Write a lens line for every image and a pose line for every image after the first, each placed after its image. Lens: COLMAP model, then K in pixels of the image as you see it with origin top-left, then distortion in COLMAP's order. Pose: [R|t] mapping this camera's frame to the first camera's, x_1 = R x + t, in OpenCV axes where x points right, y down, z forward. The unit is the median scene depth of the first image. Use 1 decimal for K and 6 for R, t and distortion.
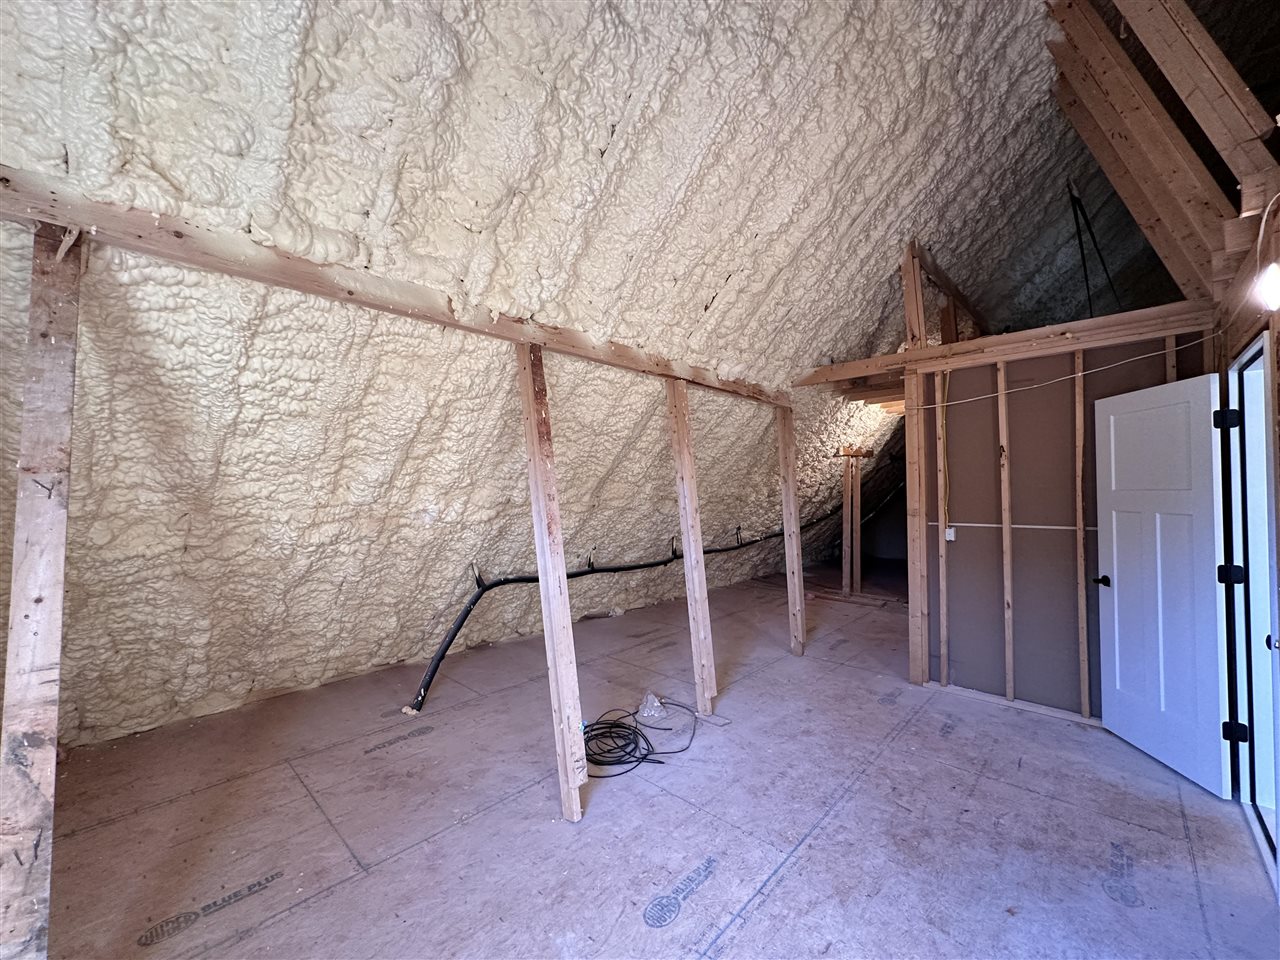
lens RADIAL K [[509.1, 0, 637.5], [0, 509.1, 478.8], [0, 0, 1]] dist [-0.002080, -0.000145]
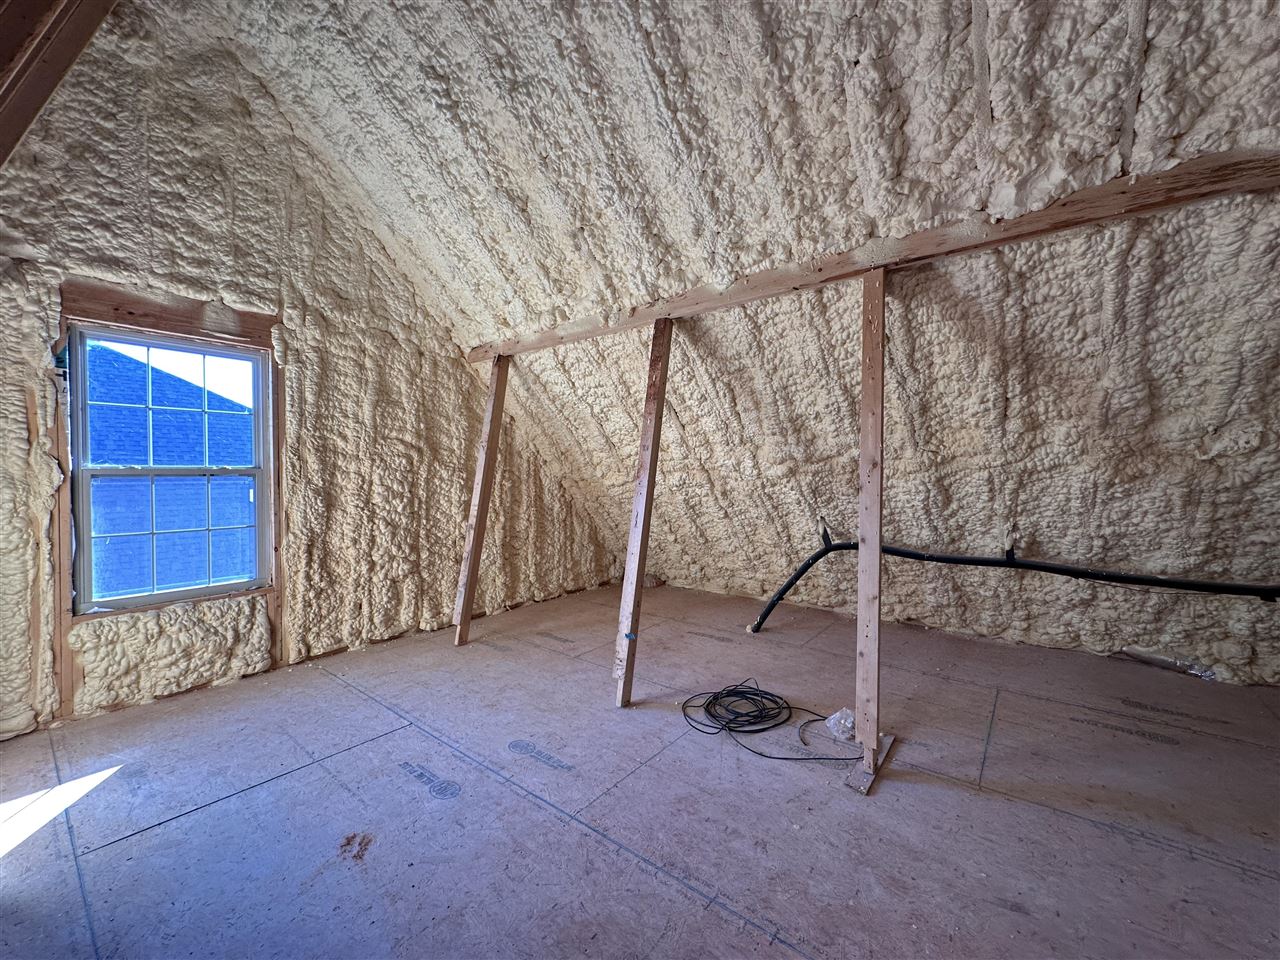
lens RADIAL K [[509.1, 0, 638.1], [0, 509.1, 479.2], [0, 0, 1]] dist [-0.002080, -0.000145]
pose [[0.087943, 0.022844, -0.995864, 0.810652], [0.023473, 0.999412, 0.024999, 0.063994], [0.995849, -0.025574, 0.087355, 0.694662]]
